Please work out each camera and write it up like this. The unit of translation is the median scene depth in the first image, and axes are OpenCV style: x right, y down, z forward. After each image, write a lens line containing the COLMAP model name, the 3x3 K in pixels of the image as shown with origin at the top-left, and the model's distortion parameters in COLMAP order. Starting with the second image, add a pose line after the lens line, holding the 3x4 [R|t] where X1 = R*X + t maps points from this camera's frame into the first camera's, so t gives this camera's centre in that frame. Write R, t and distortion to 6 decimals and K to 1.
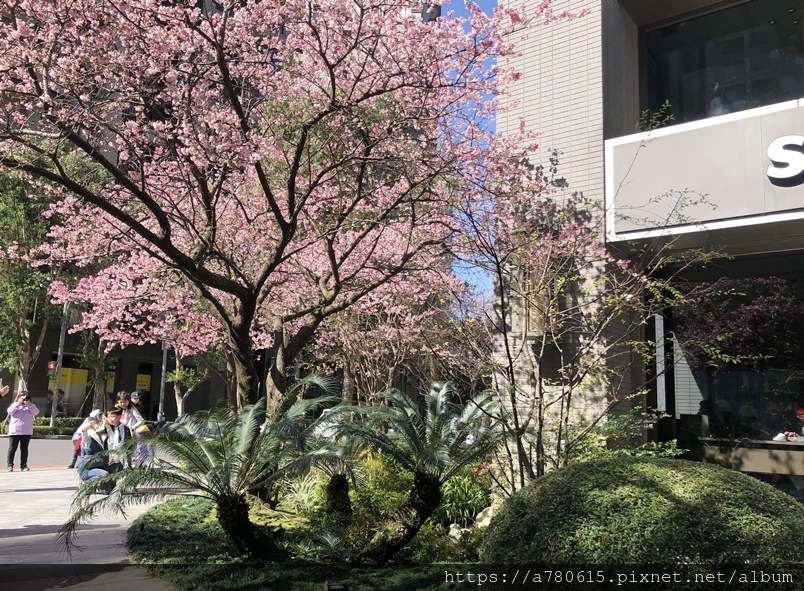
lens RADIAL K [[698.7, 0, 402.0], [0, 698.7, 295.5], [0, 0, 1]] dist [0.039773, -0.001039]
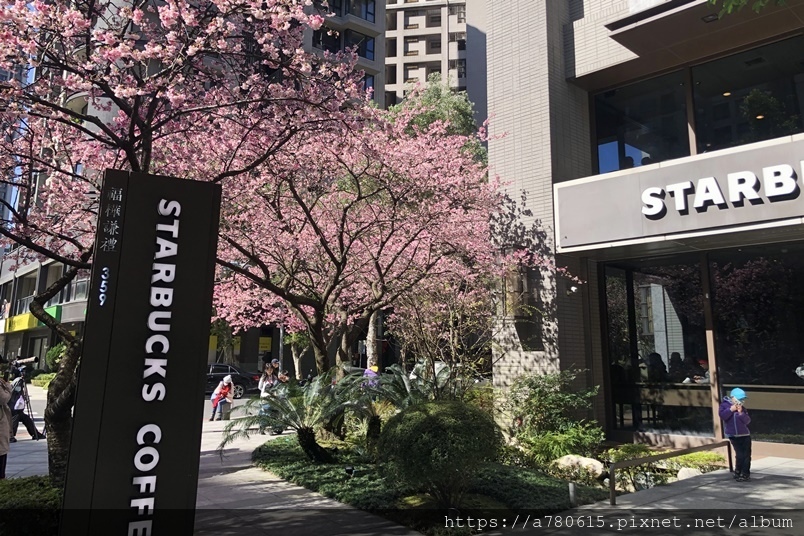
lens RADIAL K [[685.1, 0, 451.2], [0, 685.1, 213.9], [0, 0, 1]] dist [0.055706, -0.002678]
pose [[0.994804, -0.057736, -0.083854, 0.190914], [0.053996, 0.997472, -0.046201, -0.101556], [0.086309, 0.041433, 0.995406, -0.469572]]
